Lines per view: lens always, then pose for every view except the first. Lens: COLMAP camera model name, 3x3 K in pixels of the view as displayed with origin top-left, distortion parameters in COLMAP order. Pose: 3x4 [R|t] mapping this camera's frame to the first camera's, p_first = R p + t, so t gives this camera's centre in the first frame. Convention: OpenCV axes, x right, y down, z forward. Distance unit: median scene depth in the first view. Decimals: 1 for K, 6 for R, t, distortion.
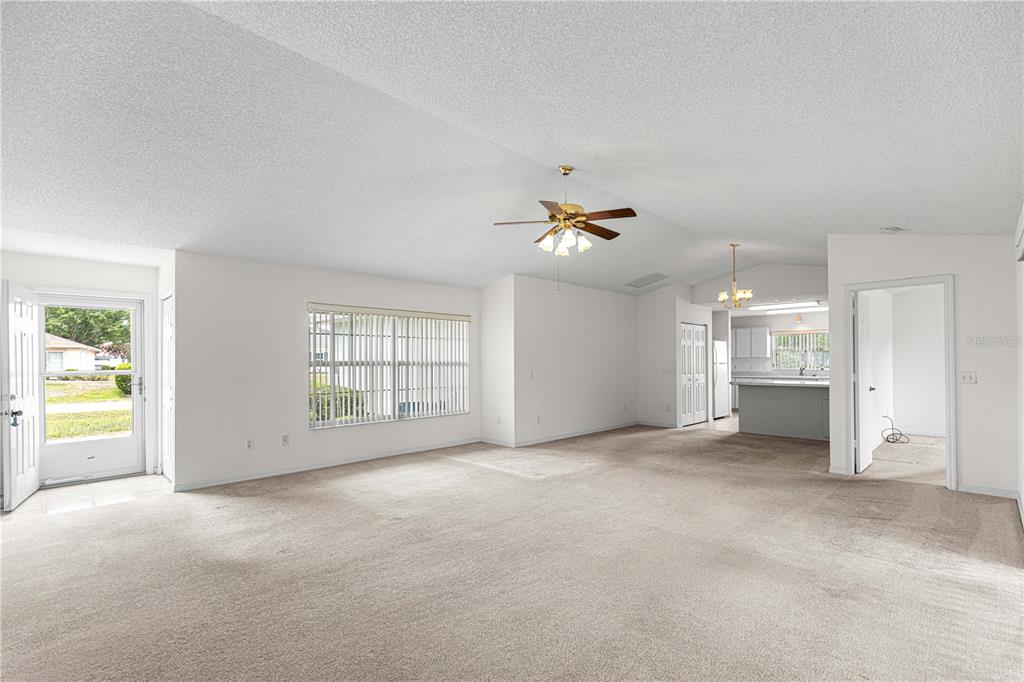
lens RADIAL K [[462.7, 0, 513.0], [0, 462.7, 359.8], [0, 0, 1]] dist [0.012446, -0.002218]
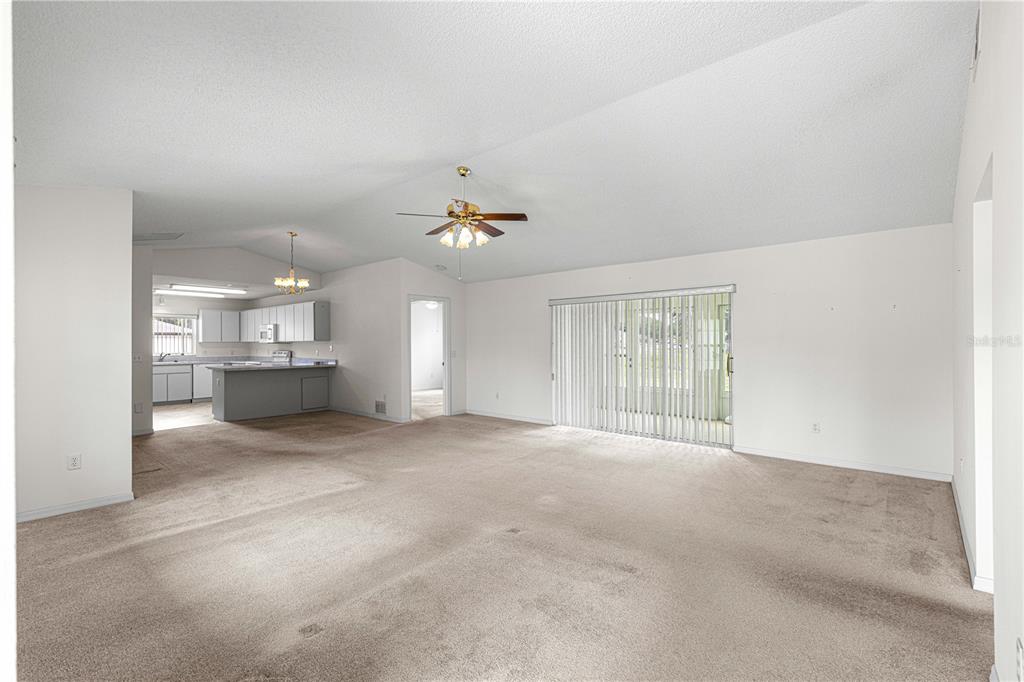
lens RADIAL K [[462.7, 0, 518.5], [0, 462.7, 342.7], [0, 0, 1]] dist [0.012446, -0.002218]
pose [[-0.072518, 0.006950, 0.997343, -0.502439], [-0.000696, 0.999975, -0.007019, 0.002732], [-0.997367, -0.001203, -0.072512, 0.480166]]
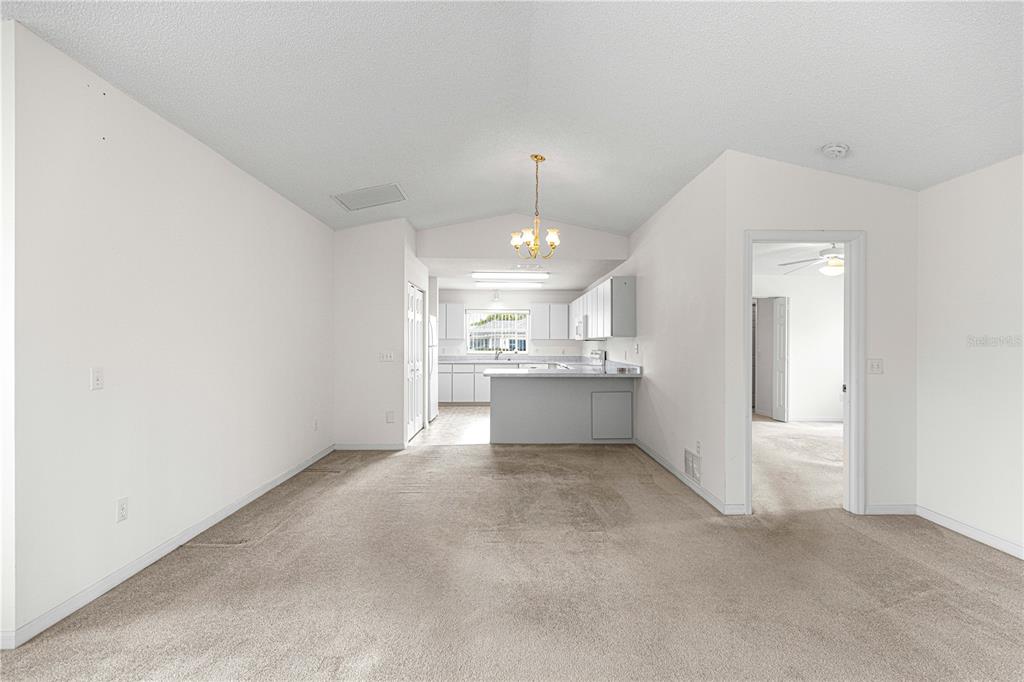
lens RADIAL K [[462.7, 0, 518.2], [0, 462.7, 345.1], [0, 0, 1]] dist [0.012446, -0.002218]
pose [[0.686081, 0.005064, 0.727507, 0.003932], [-0.010073, 0.999946, 0.002539, 0.003762], [-0.727455, -0.009070, 0.686095, 0.494736]]
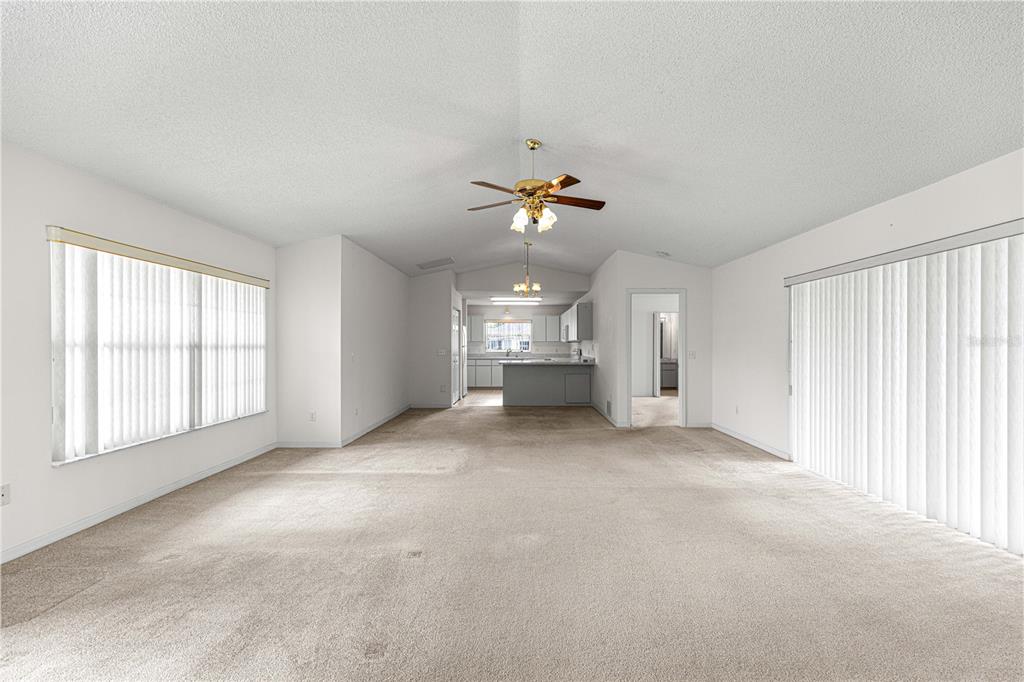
lens RADIAL K [[462.7, 0, 517.9], [0, 462.7, 346.8], [0, 0, 1]] dist [0.012446, -0.002218]
pose [[0.706580, 0.002841, 0.707627, -0.301212], [-0.007210, 0.999969, 0.003185, 0.005503], [-0.707596, -0.007352, 0.706579, 0.168510]]
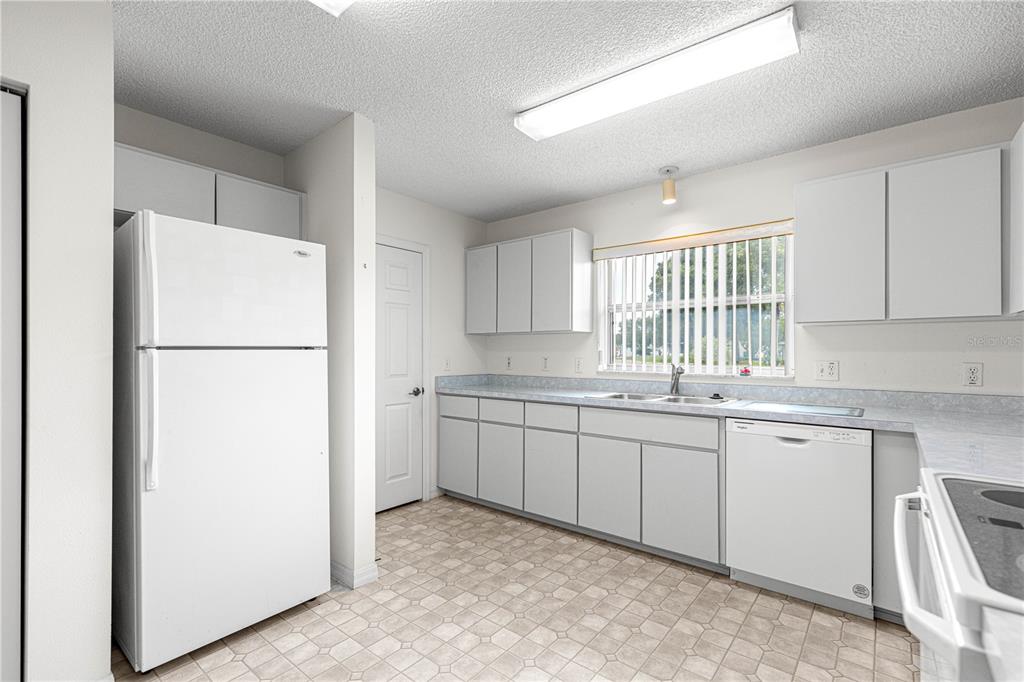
lens RADIAL K [[462.7, 0, 514.8], [0, 462.7, 347.6], [0, 0, 1]] dist [0.012446, -0.002218]
pose [[0.994272, 0.008041, 0.106573, 0.674615], [-0.007297, 0.999946, -0.007362, 0.011405], [-0.106627, 0.006542, 0.994278, 1.000436]]
